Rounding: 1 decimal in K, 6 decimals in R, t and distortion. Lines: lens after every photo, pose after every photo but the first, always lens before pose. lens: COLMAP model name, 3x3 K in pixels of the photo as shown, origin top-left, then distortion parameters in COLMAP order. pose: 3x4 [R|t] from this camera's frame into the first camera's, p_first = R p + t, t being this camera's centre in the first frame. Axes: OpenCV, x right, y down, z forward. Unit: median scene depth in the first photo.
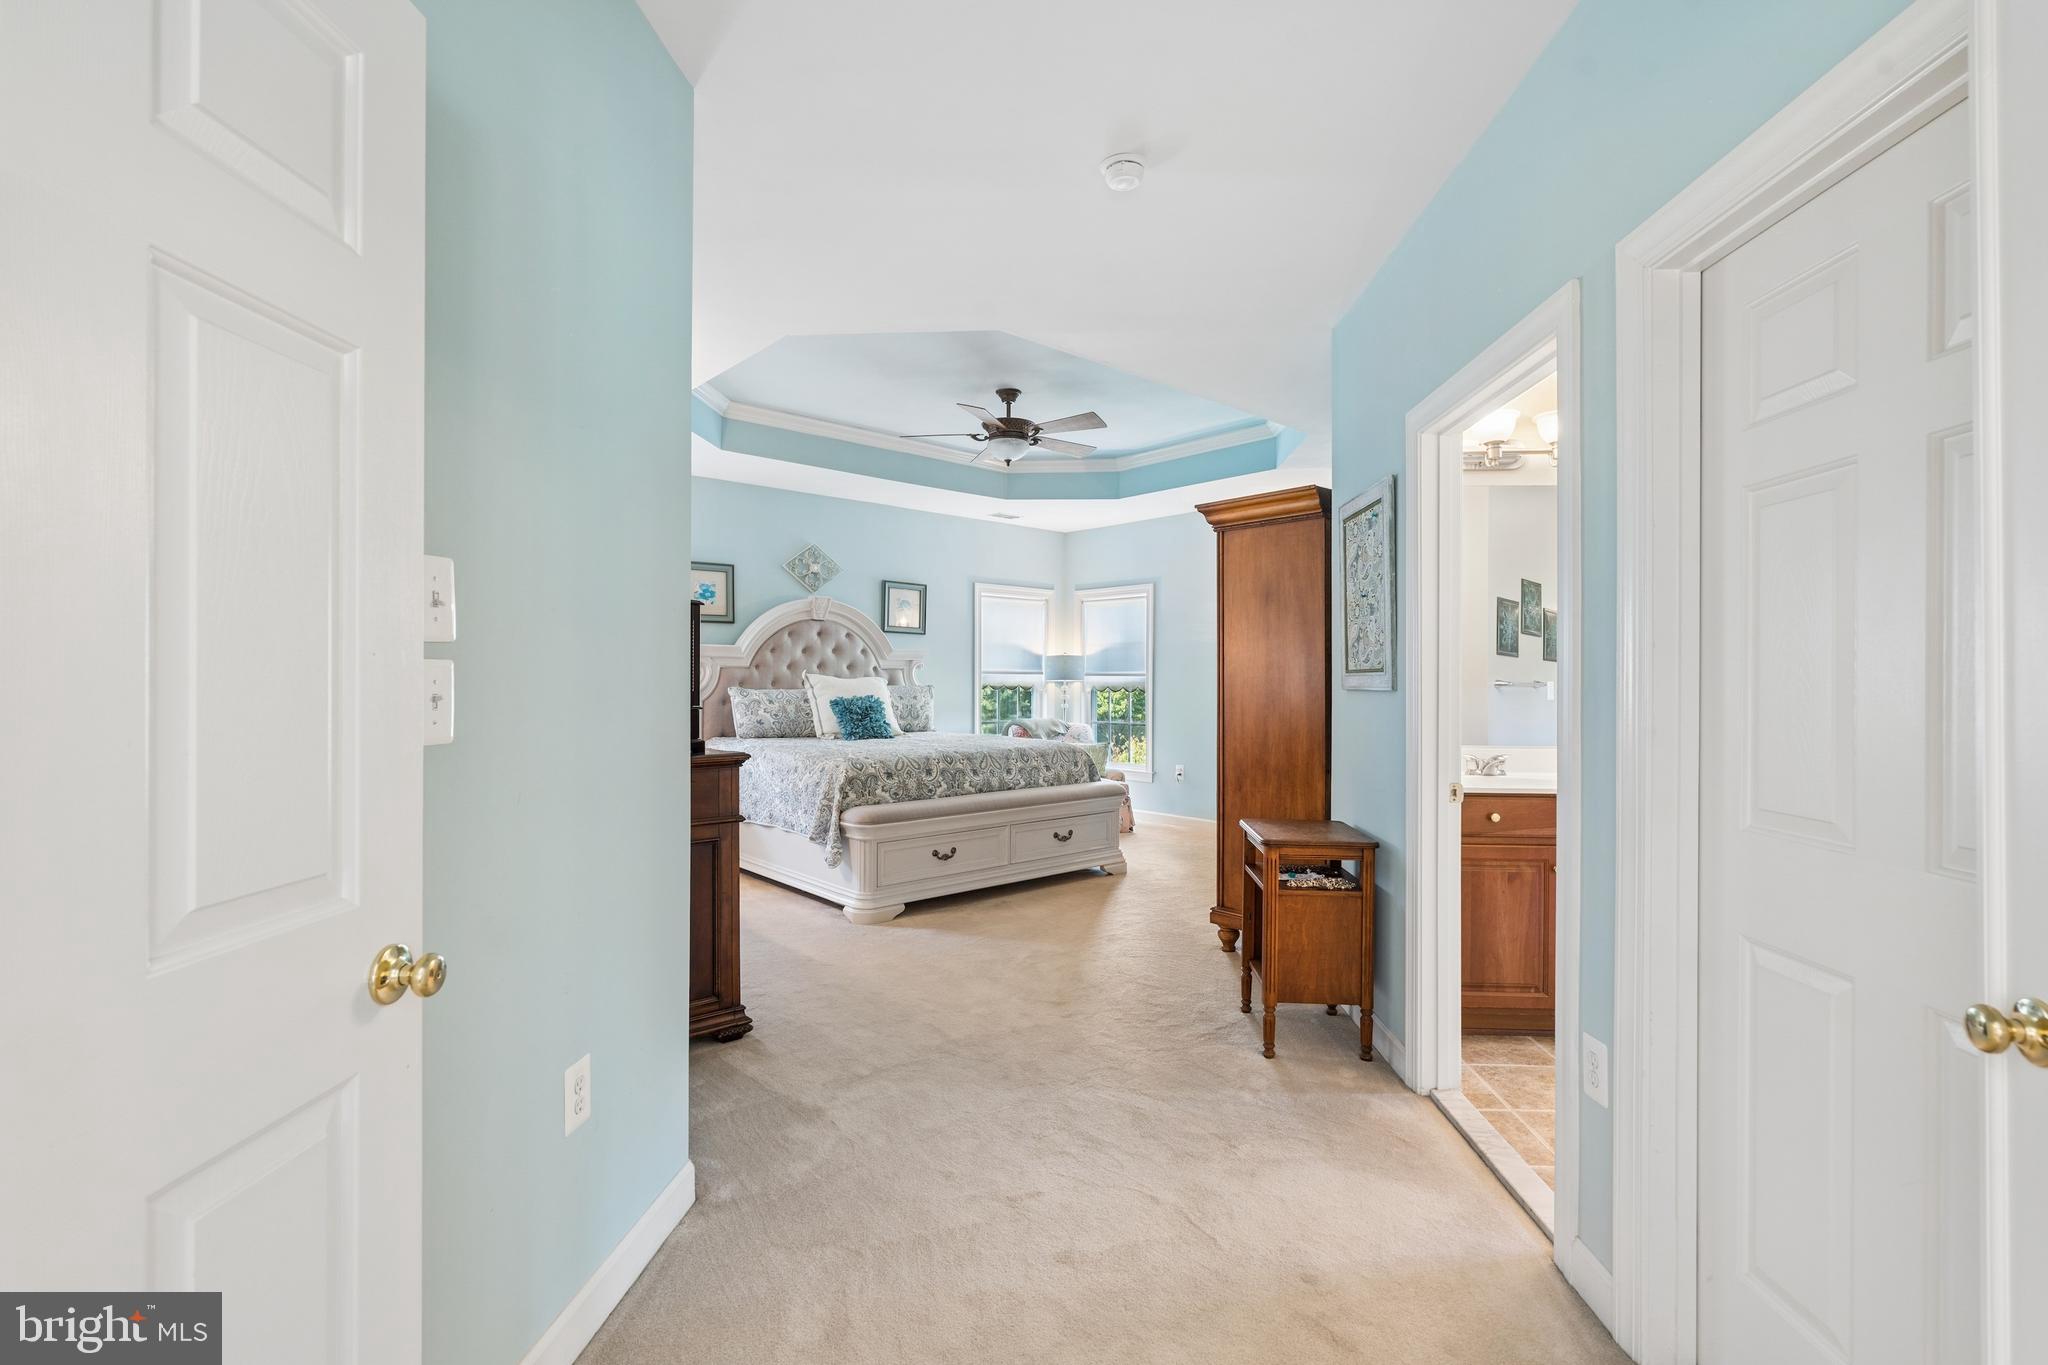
lens RADIAL K [[923.1, 0, 1021.7], [0, 923.1, 668.0], [0, 0, 1]] dist [-0.002305, 0.001792]
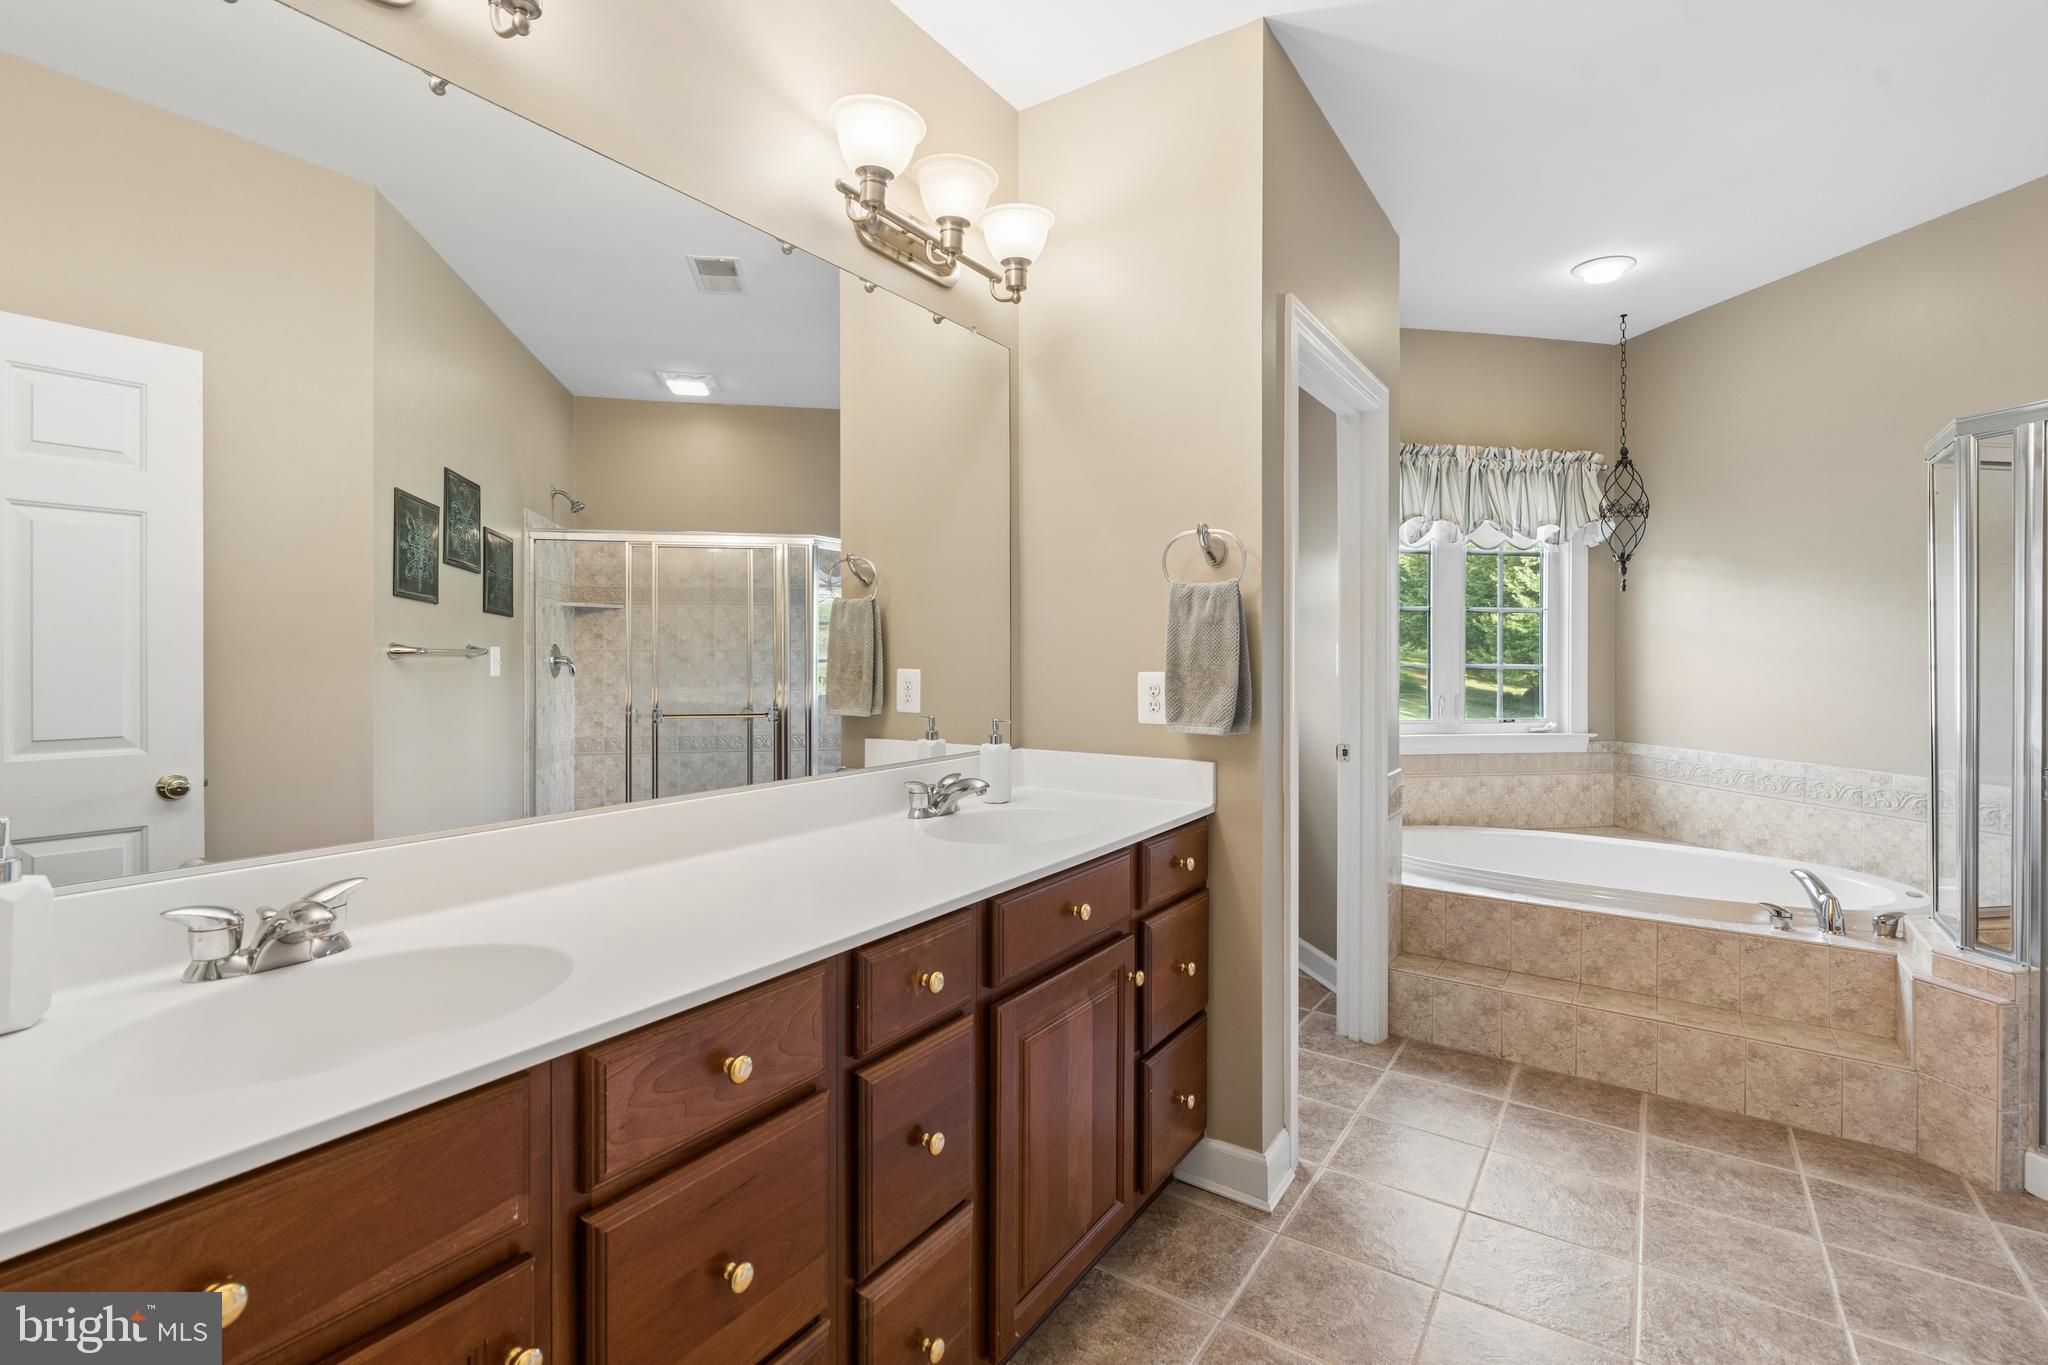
lens RADIAL K [[923.1, 0, 1021.7], [0, 923.1, 668.0], [0, 0, 1]] dist [-0.002305, 0.001792]
pose [[0.507705, -0.013571, 0.861424, 0.229050], [-0.019189, 0.999450, 0.027055, 0.005213], [-0.861317, -0.030266, 0.507165, 0.397964]]
